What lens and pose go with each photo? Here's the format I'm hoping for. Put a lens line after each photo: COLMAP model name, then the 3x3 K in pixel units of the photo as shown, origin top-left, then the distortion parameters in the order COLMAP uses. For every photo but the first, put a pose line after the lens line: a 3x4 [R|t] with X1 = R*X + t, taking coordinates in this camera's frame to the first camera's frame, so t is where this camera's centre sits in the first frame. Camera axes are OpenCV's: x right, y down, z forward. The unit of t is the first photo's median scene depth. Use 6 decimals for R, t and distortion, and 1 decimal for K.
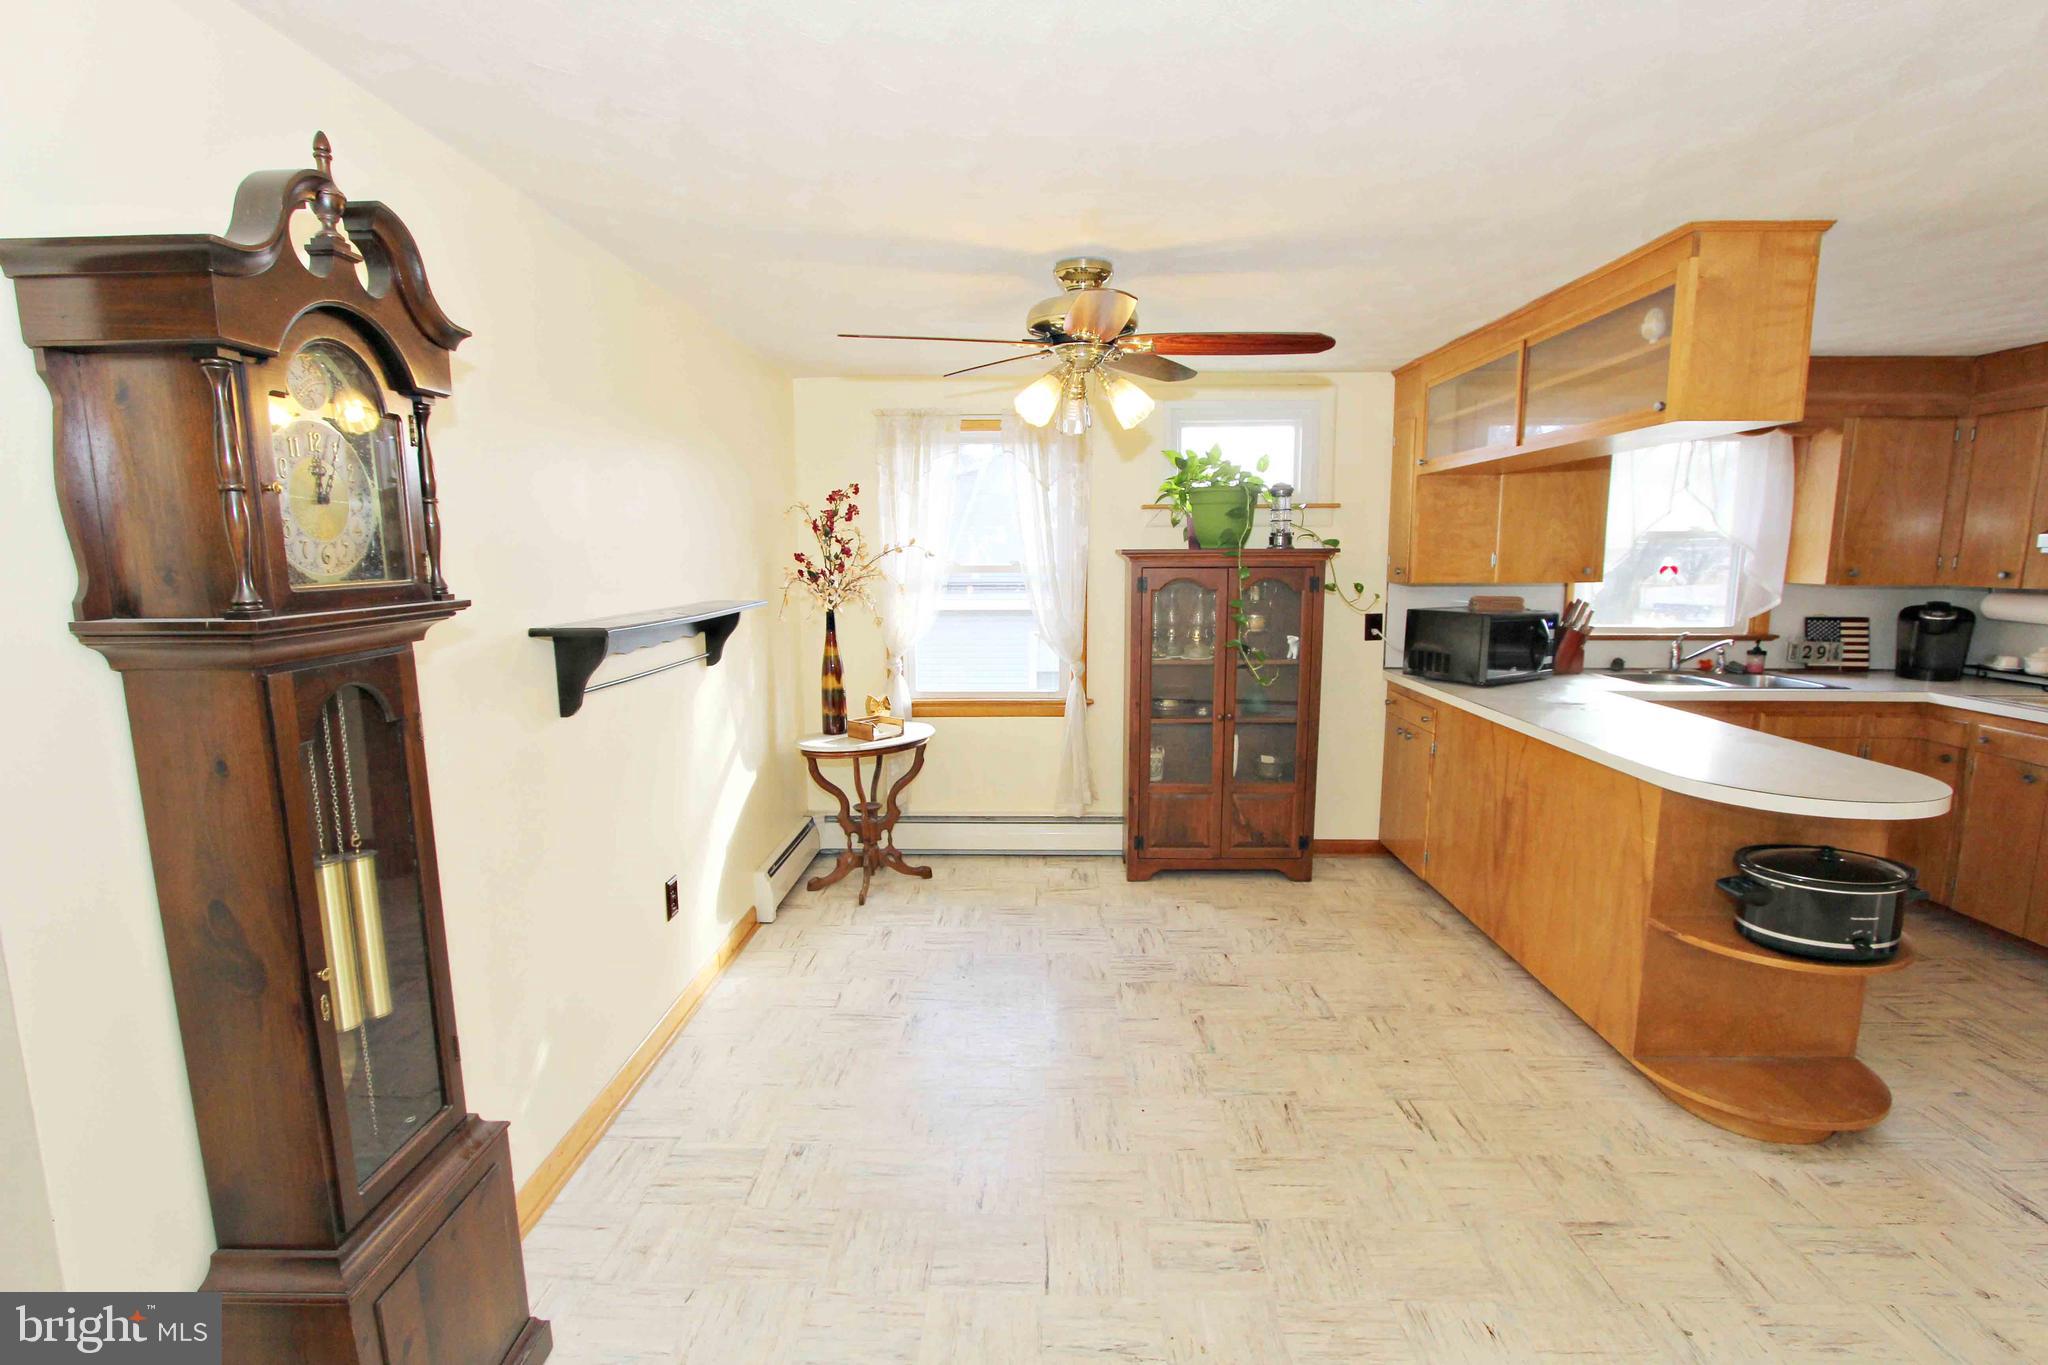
lens RADIAL K [[944.6, 0, 1018.1], [0, 944.6, 694.3], [0, 0, 1]] dist [-0.023638, 0.005211]
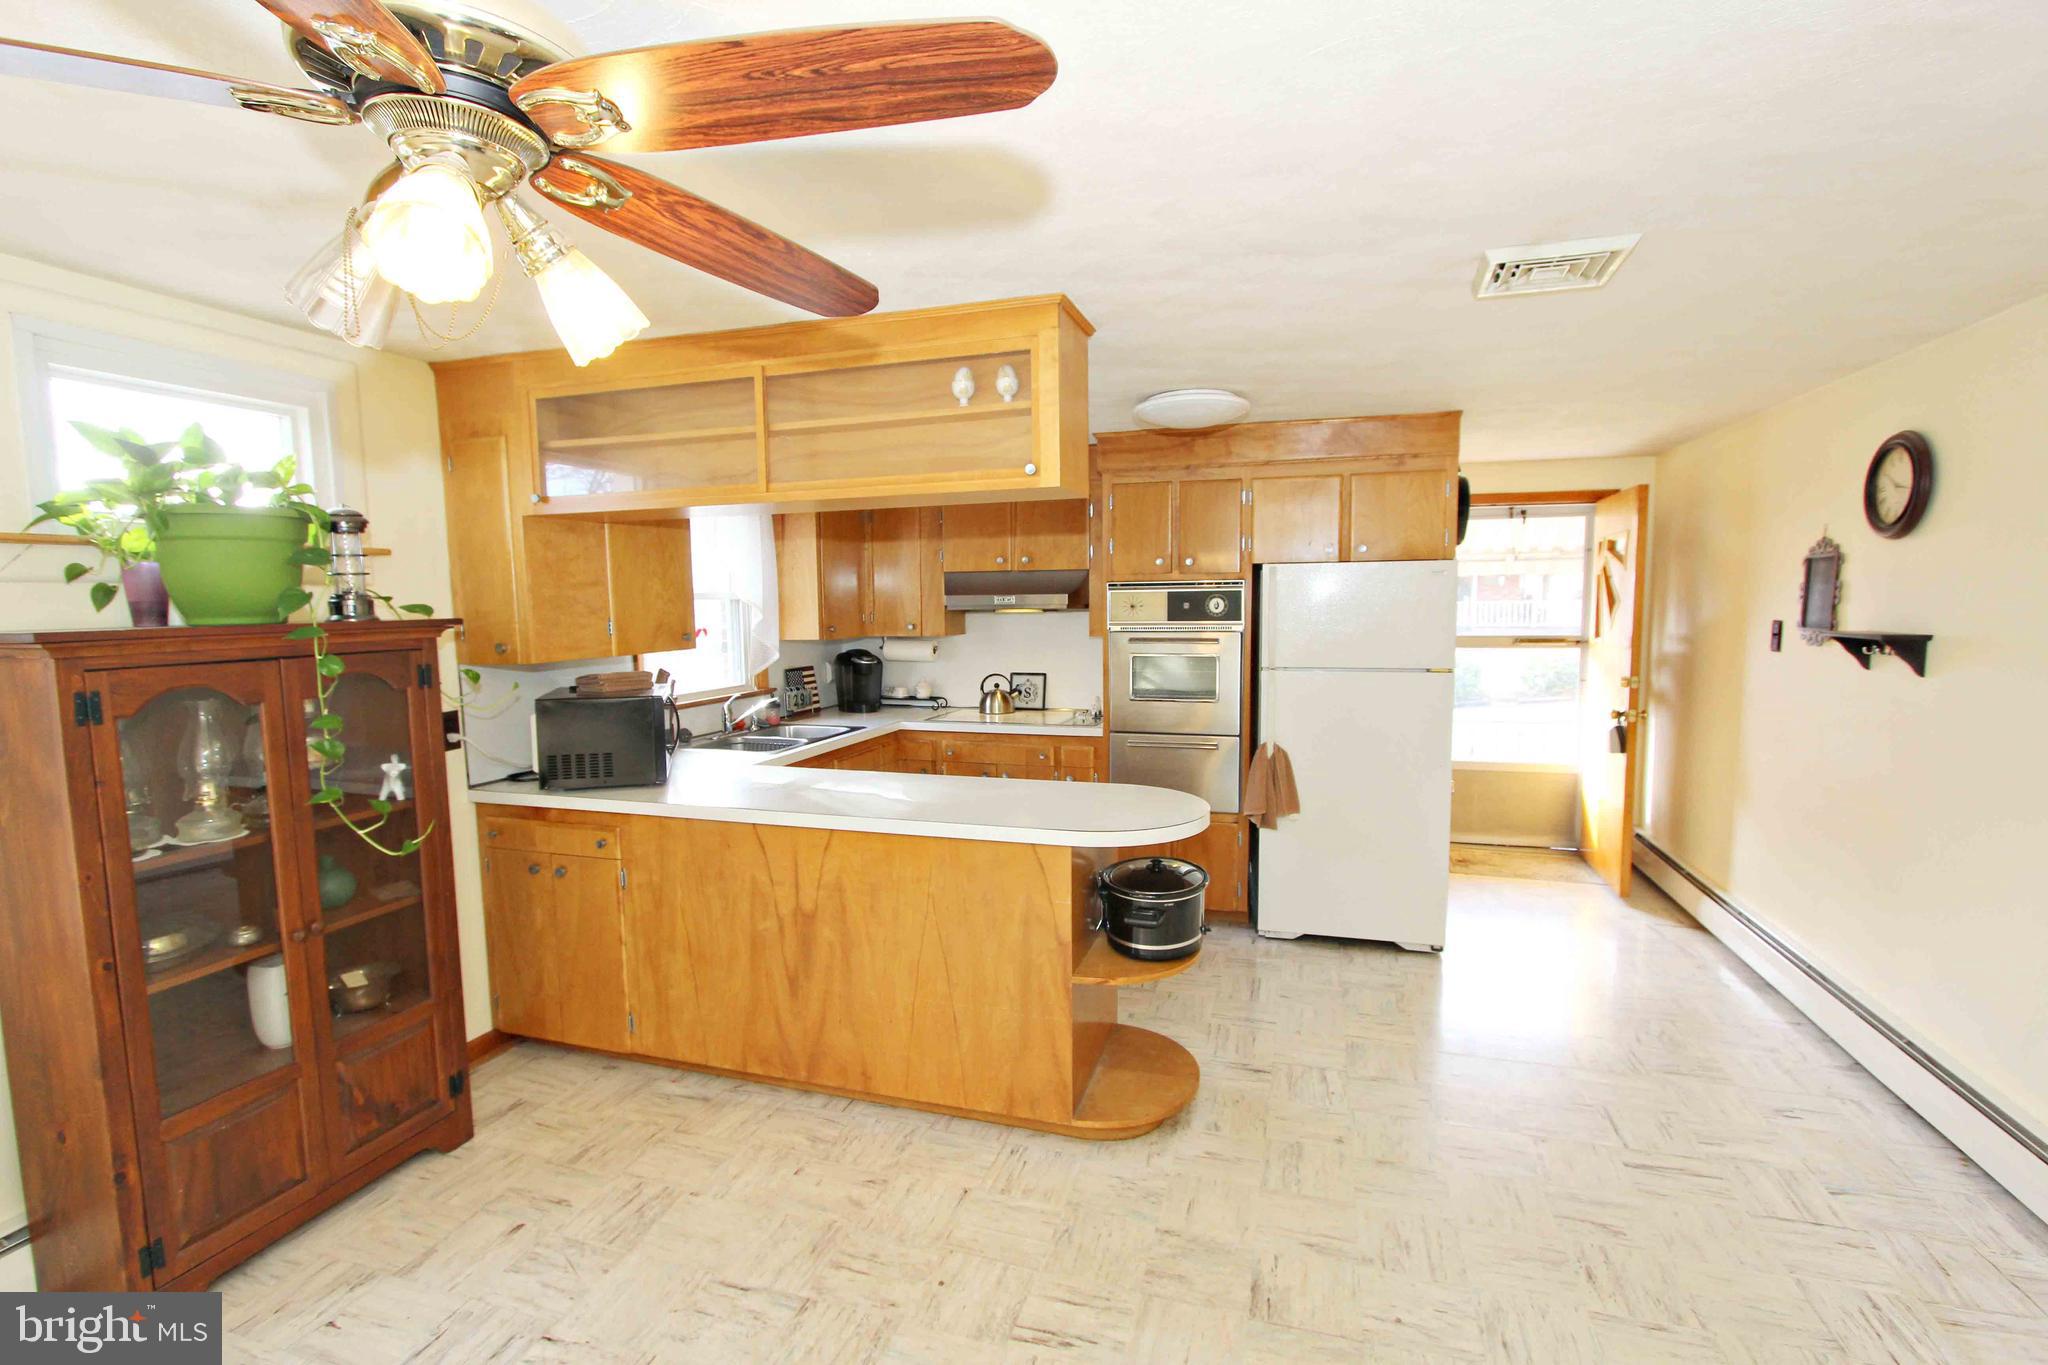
lens RADIAL K [[944.6, 0, 1018.2], [0, 944.6, 687.4], [0, 0, 1]] dist [-0.023638, 0.005211]
pose [[0.272532, -0.089381, 0.957986, -0.173485], [0.156951, 0.986469, 0.047388, -0.076731], [-0.949259, 0.137443, 0.282873, 0.449696]]
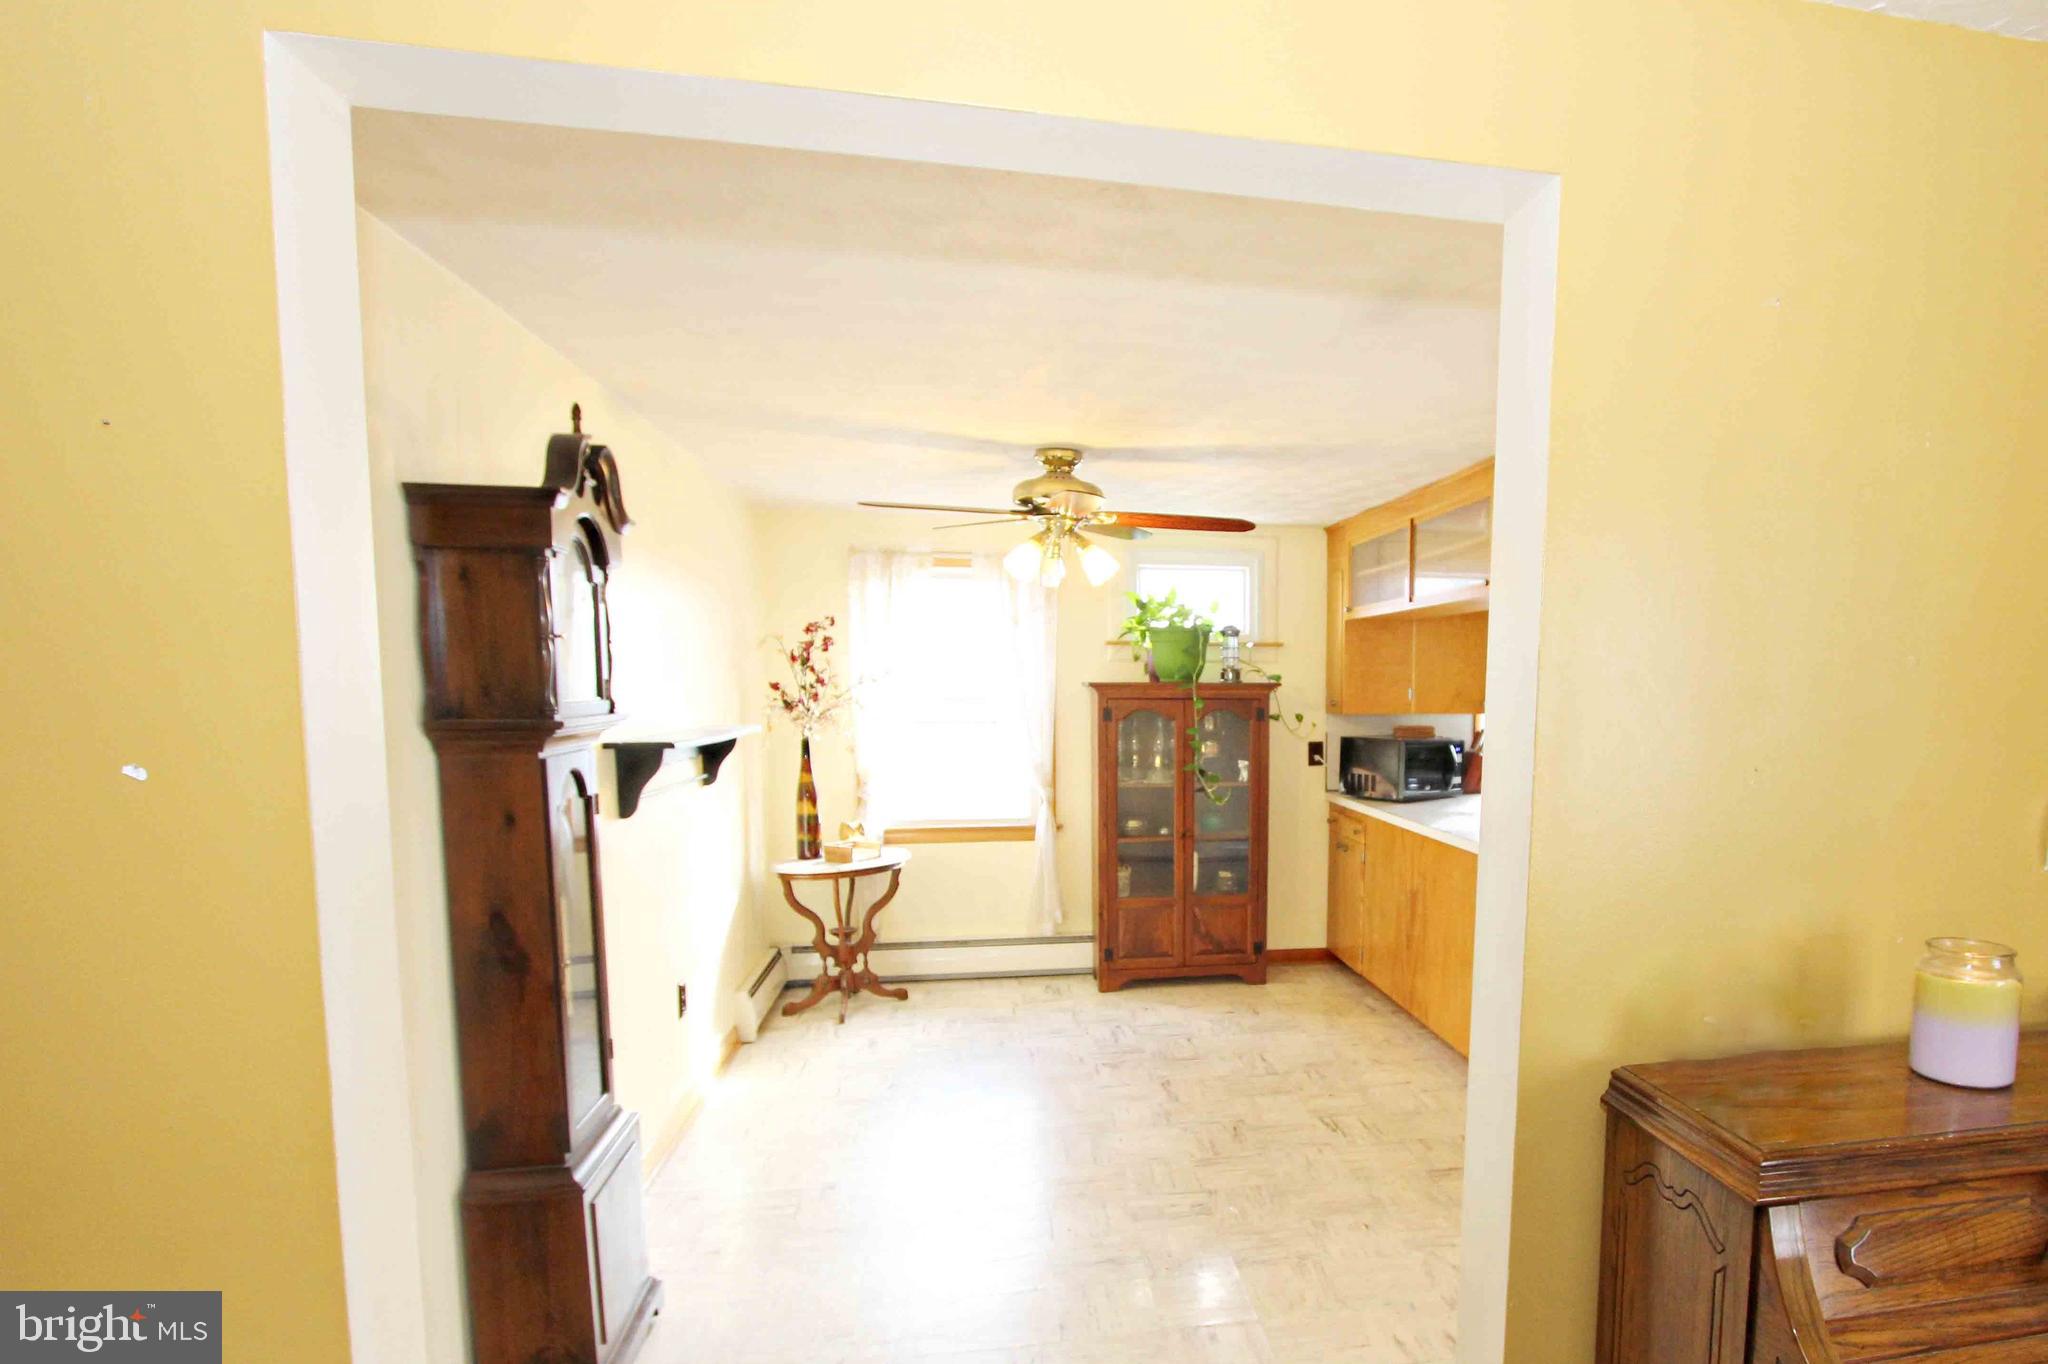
lens RADIAL K [[1136.2, 0, 1222.9], [0, 1136.2, 805.2], [0, 0, 1]] dist [-0.025571, 0.005412]
pose [[0.971940, -0.013139, 0.234860, -0.048758], [0.023512, 0.998865, -0.041420, 0.046222], [-0.234050, 0.045780, 0.971146, -0.300241]]
